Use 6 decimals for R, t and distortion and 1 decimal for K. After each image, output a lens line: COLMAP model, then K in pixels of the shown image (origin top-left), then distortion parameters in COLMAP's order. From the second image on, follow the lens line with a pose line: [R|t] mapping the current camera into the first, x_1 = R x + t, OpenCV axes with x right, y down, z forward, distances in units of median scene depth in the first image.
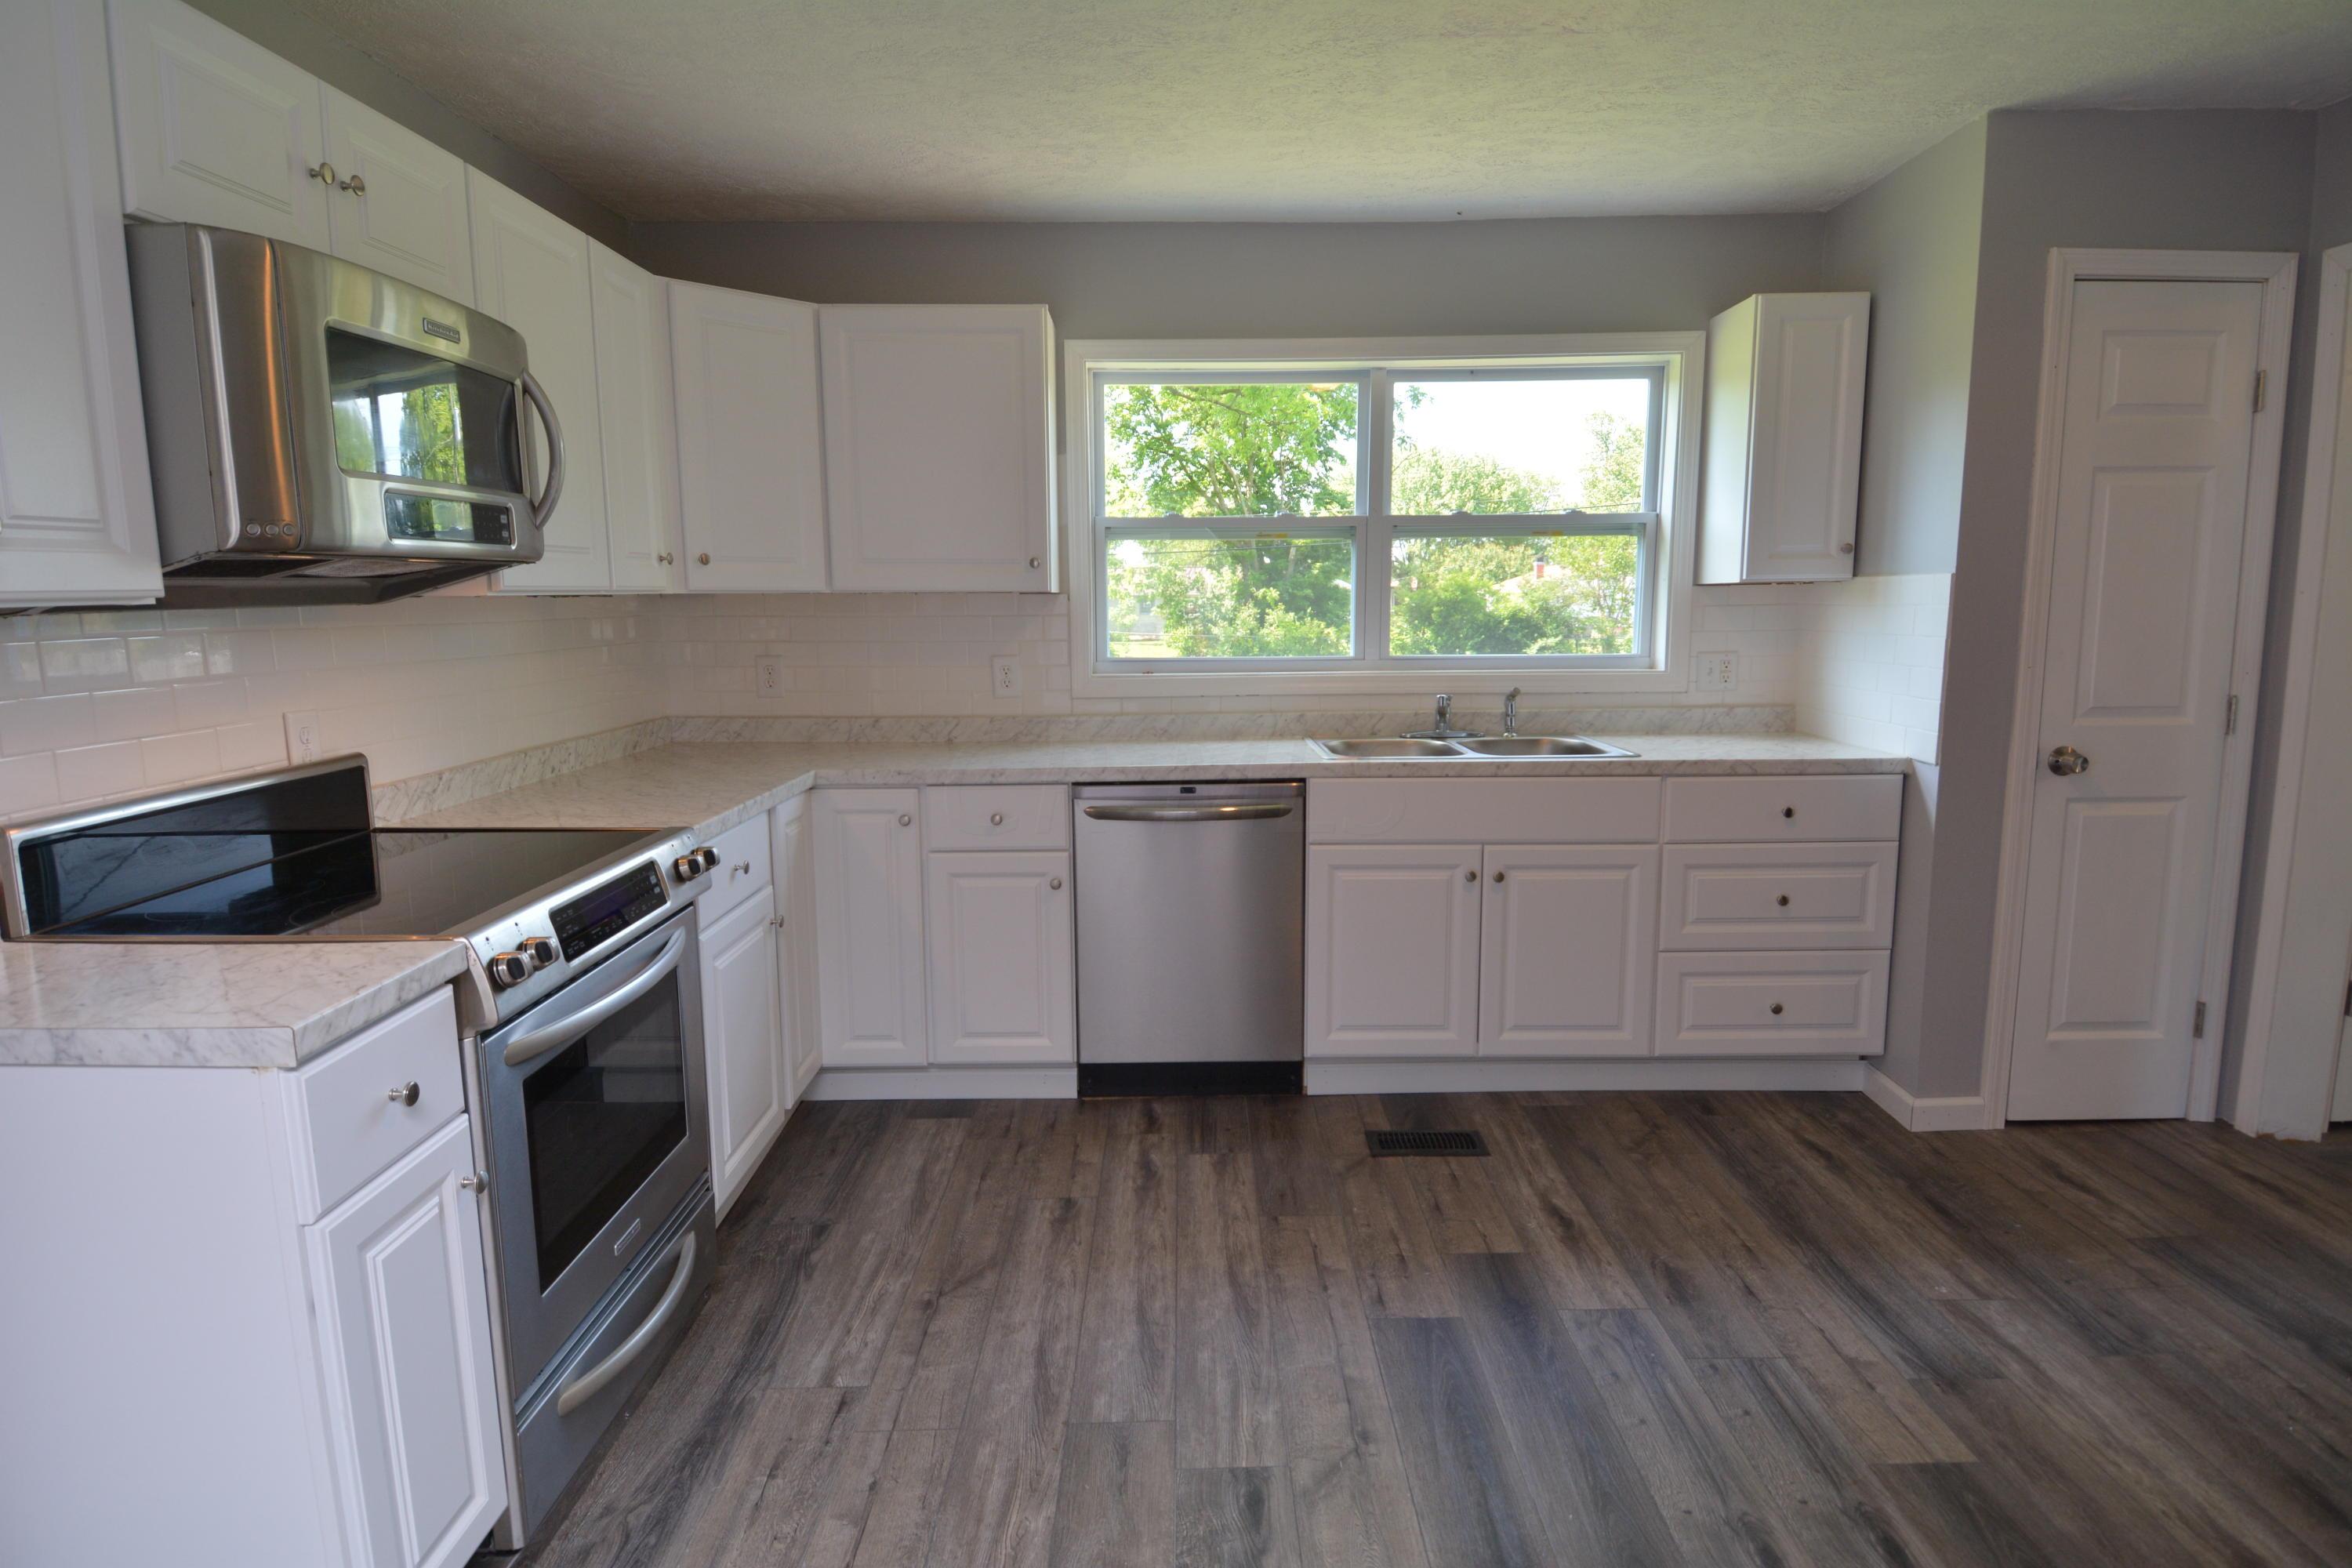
lens RADIAL K [[1227.1, 0, 1185.0], [0, 1227.1, 775.1], [0, 0, 1]] dist [0.033538, -0.036729]
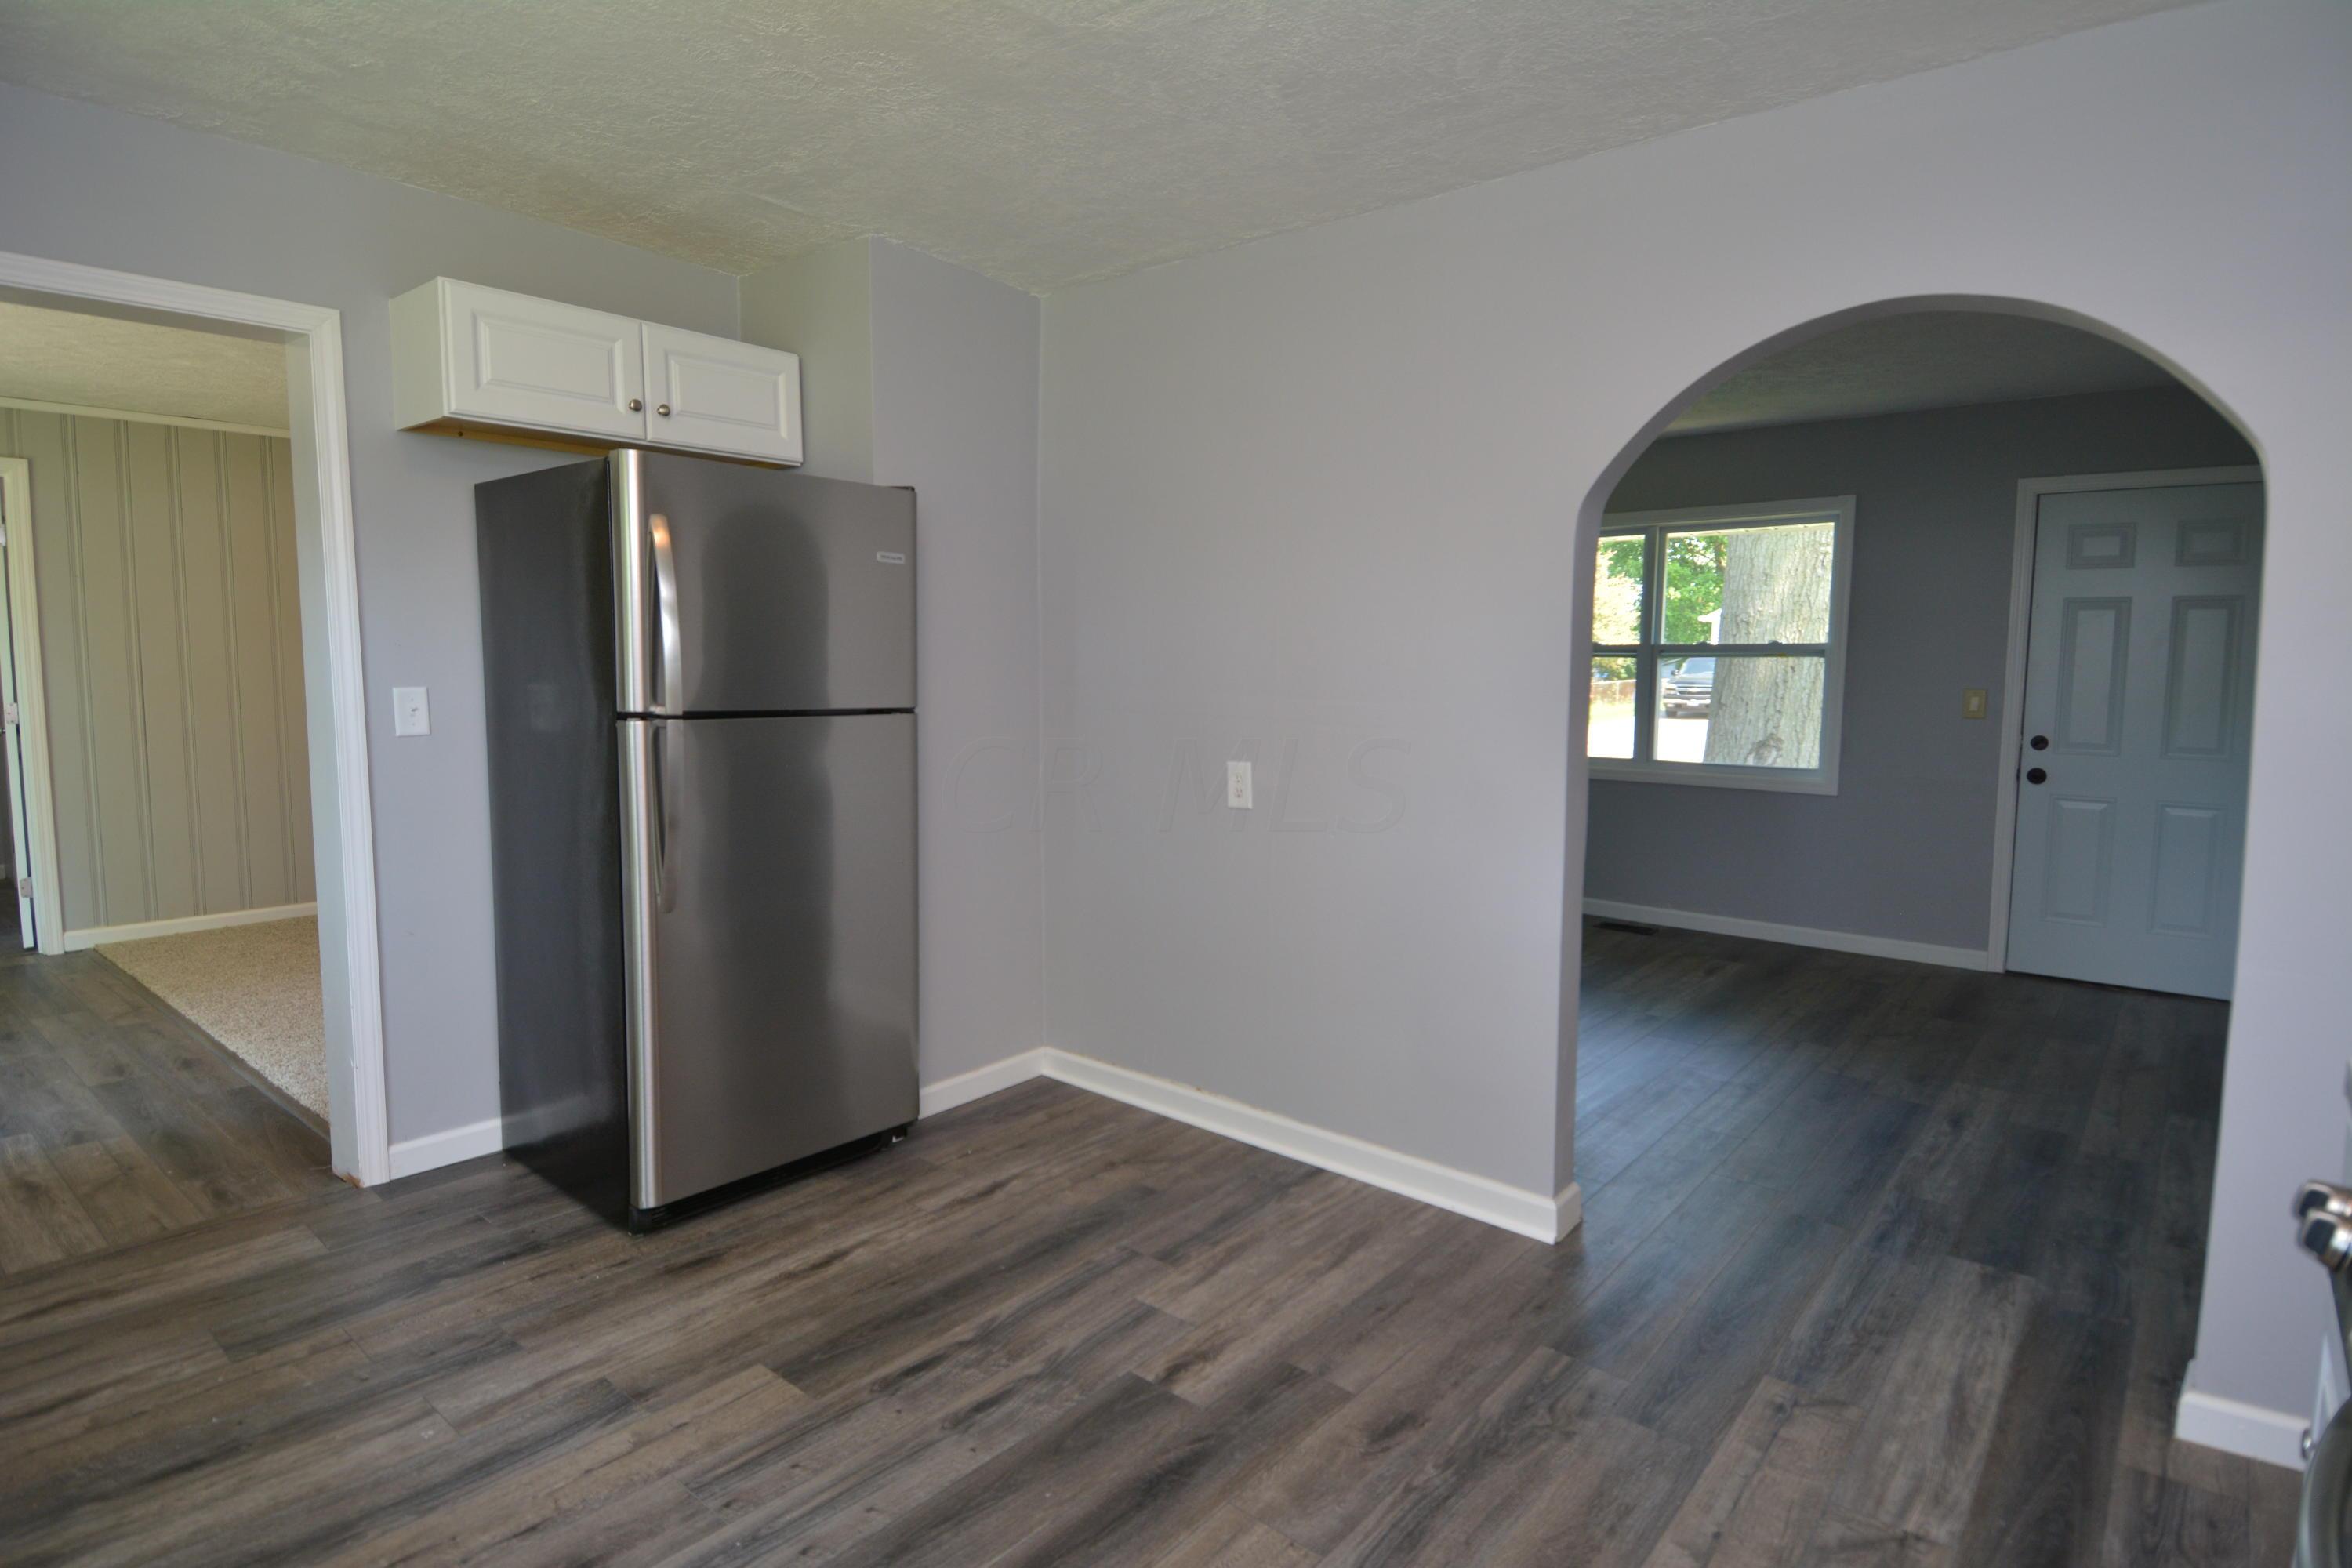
lens RADIAL K [[1227.1, 0, 1178.6], [0, 1227.1, 767.0], [0, 0, 1]] dist [0.033538, -0.036729]
pose [[-0.764096, -0.050508, 0.643122, -0.262759], [0.091671, 0.978312, 0.185746, -0.125780], [-0.638556, 0.200884, -0.742894, 0.971332]]
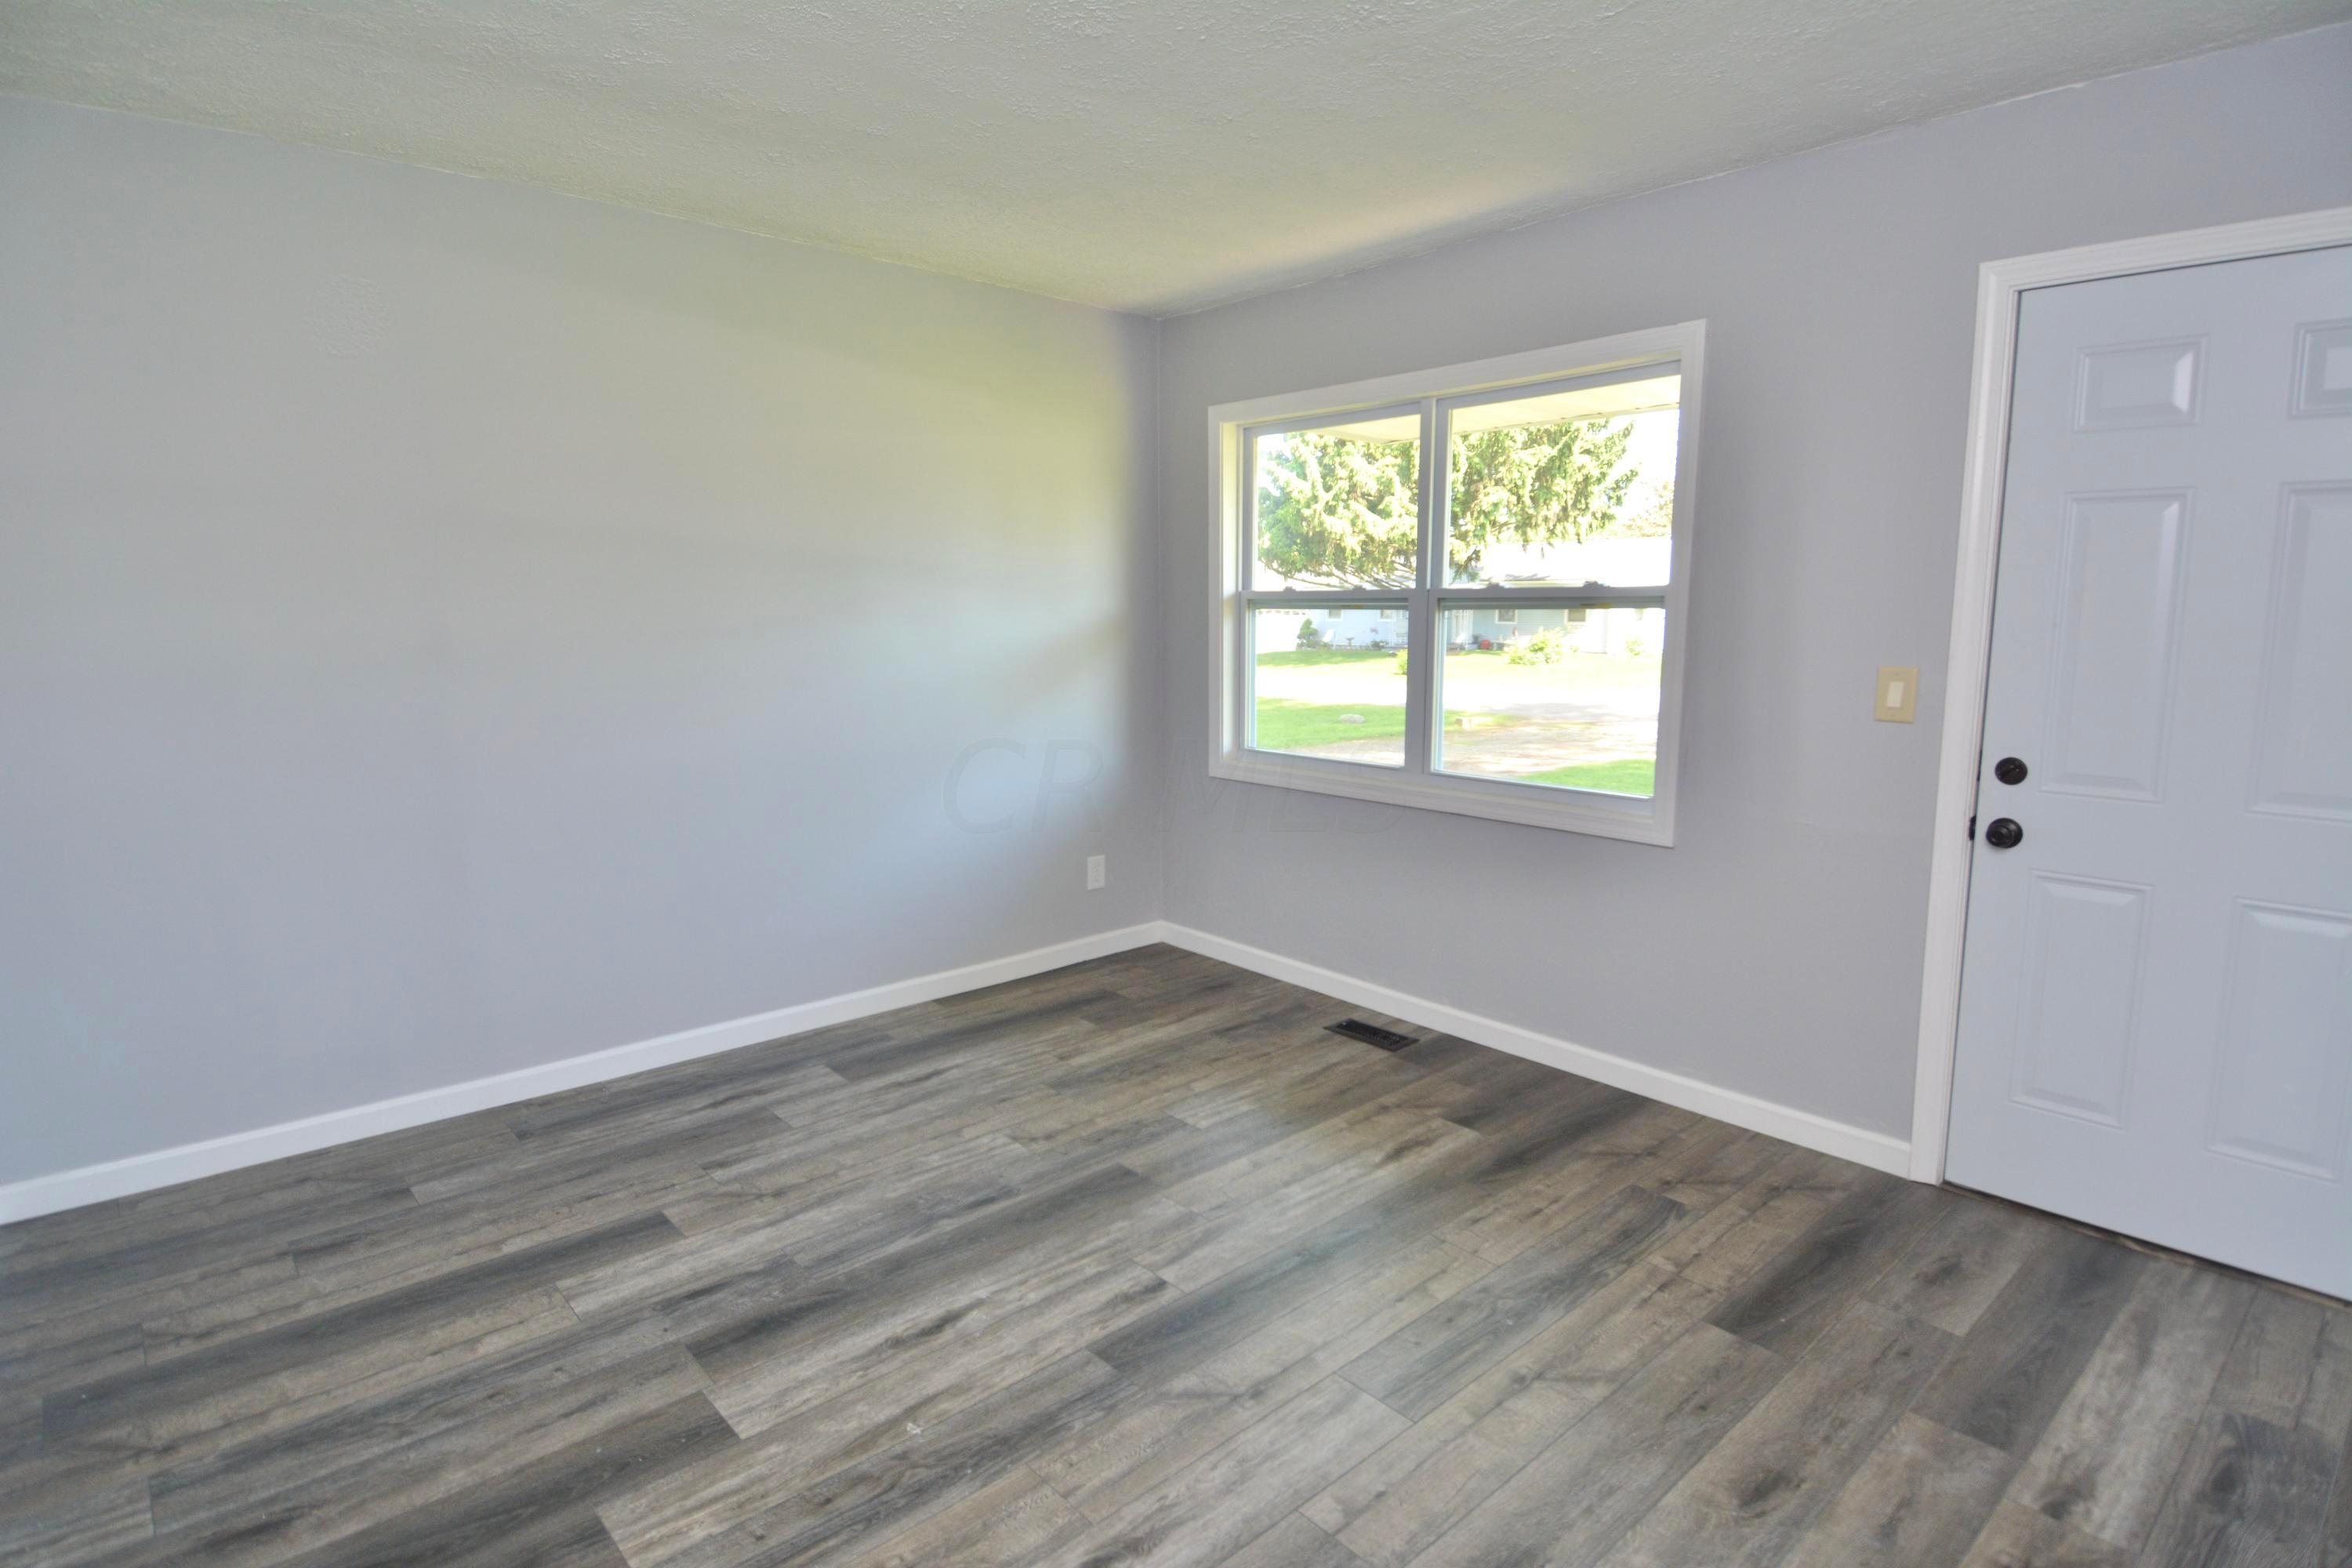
lens RADIAL K [[1227.1, 0, 1180.5], [0, 1227.1, 766.5], [0, 0, 1]] dist [0.033538, -0.036729]
pose [[-0.666816, -0.086007, 0.740243, -0.335251], [0.114226, 0.969784, 0.215572, 0.001352], [-0.736416, 0.228302, -0.636843, -0.043991]]
